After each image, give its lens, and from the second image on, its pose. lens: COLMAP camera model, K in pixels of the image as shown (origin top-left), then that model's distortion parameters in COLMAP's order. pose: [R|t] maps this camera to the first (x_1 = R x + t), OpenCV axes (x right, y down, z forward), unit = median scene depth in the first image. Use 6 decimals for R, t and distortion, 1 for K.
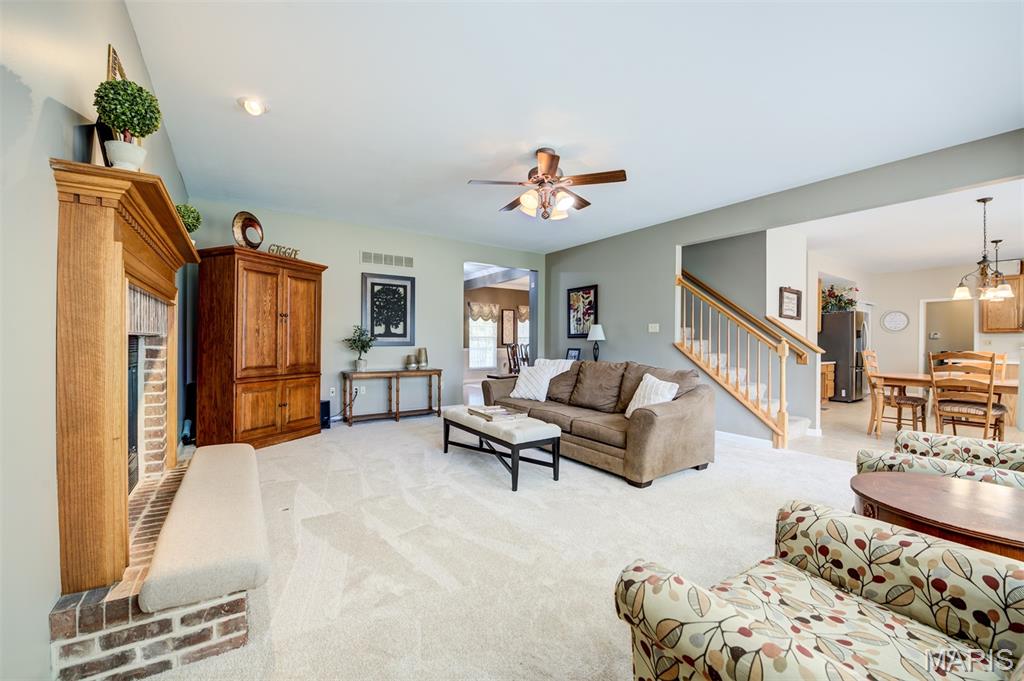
lens RADIAL K [[413.0, 0, 513.8], [0, 413.0, 341.3], [0, 0, 1]] dist [-0.010134, 0.000130]
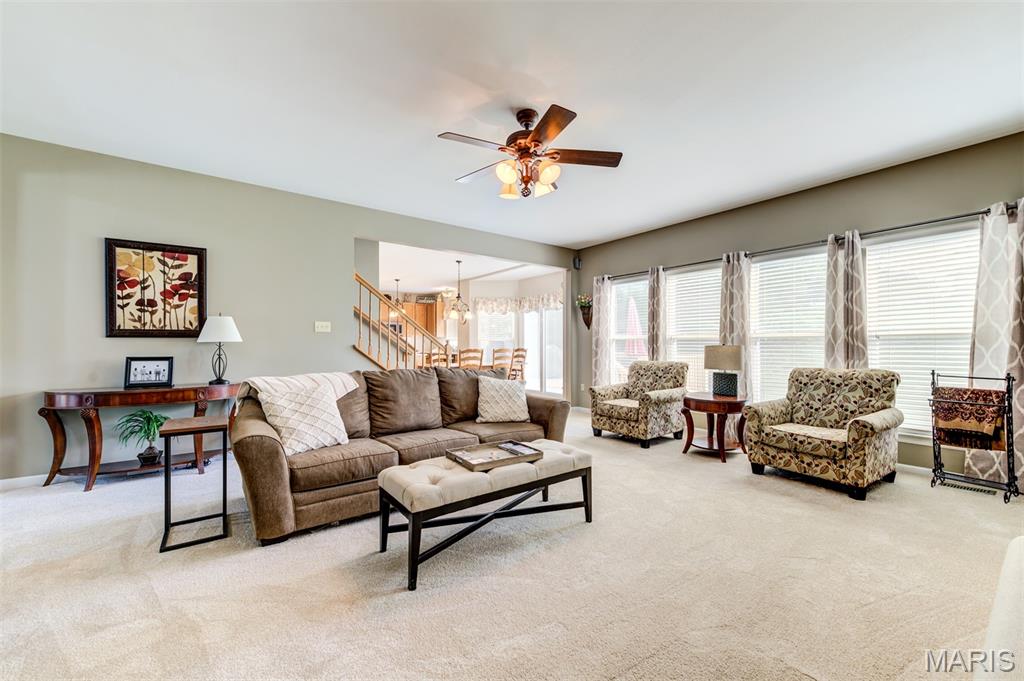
lens RADIAL K [[413.0, 0, 501.9], [0, 413.0, 346.1], [0, 0, 1]] dist [-0.010134, 0.000130]
pose [[-0.053236, -0.010650, 0.998525, -0.406087], [0.001680, 0.999941, 0.010754, -0.002350], [-0.998581, 0.002250, -0.053215, 0.592513]]
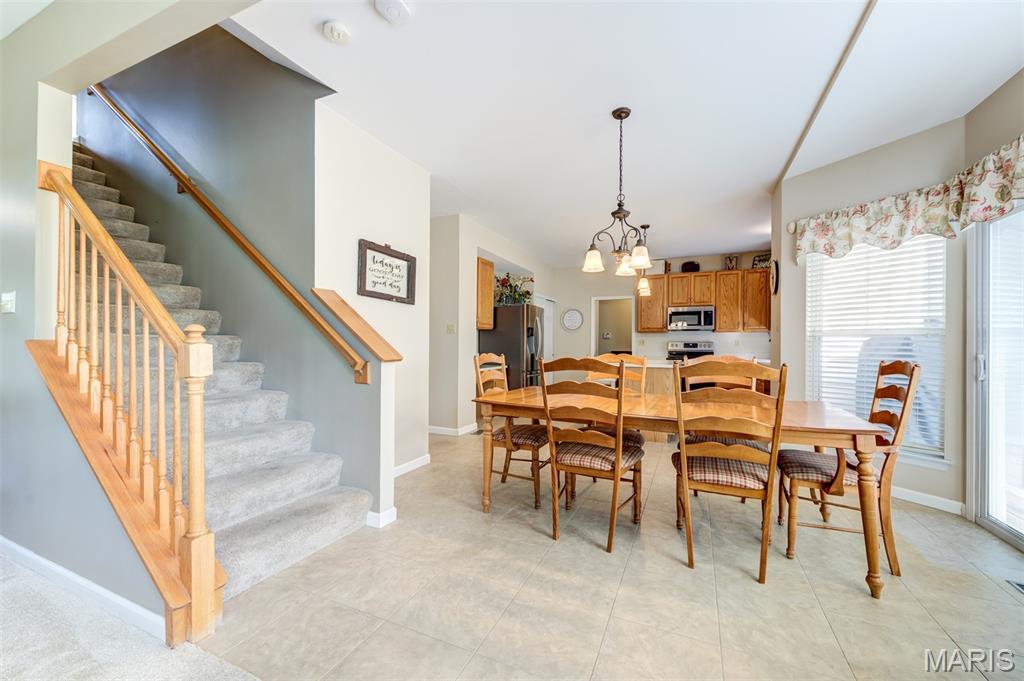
lens RADIAL K [[413.0, 0, 517.5], [0, 413.0, 344.5], [0, 0, 1]] dist [-0.010134, 0.000130]
pose [[0.855624, -0.000410, 0.517597, 0.449017], [-0.002838, 0.999981, 0.005484, 0.003149], [-0.517589, -0.006161, 0.855607, 0.348043]]
